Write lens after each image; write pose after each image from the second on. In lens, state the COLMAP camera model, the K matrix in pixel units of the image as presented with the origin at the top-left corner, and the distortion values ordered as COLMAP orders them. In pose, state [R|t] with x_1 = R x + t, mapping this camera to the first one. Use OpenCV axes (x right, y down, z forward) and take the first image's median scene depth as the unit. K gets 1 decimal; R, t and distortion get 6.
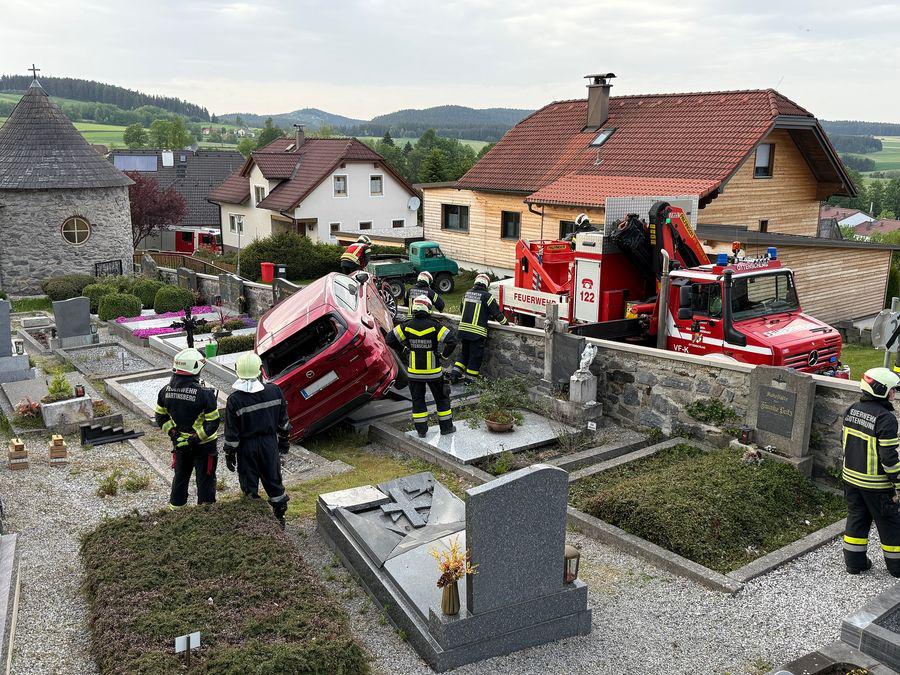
lens RADIAL K [[809.8, 0, 450.0], [0, 809.8, 337.5], [0, 0, 1]] dist [0.183690, -0.427658]
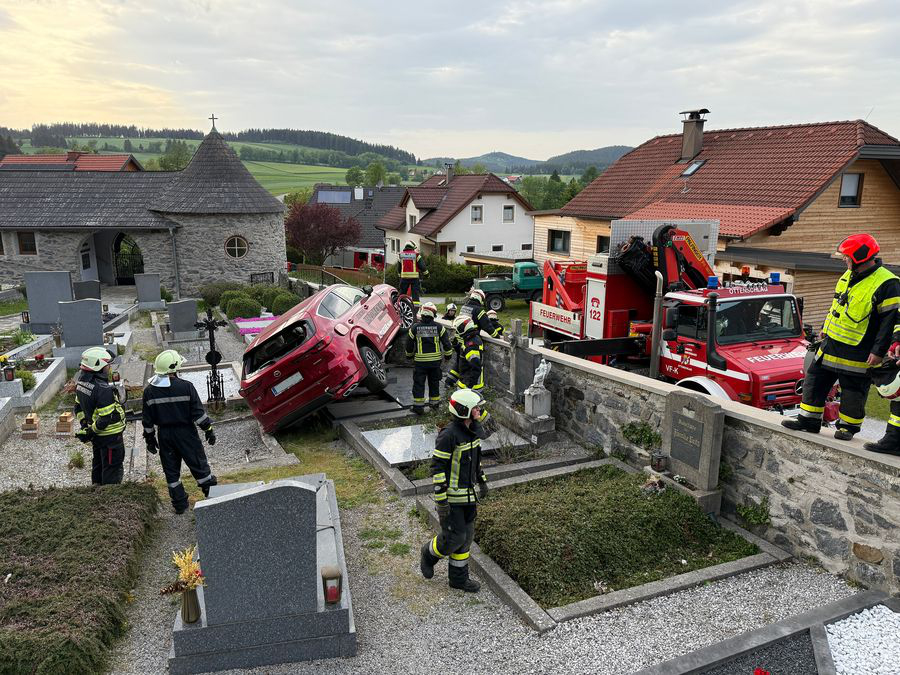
lens RADIAL K [[685.4, 0, 449.5], [0, 685.4, 346.4], [0, 0, 1]] dist [0.103923, -0.156238]
pose [[0.973946, 0.048916, -0.221444, 0.179226], [-0.048278, 0.998799, 0.008293, -0.007590], [0.221584, 0.002614, 0.975138, 0.090896]]
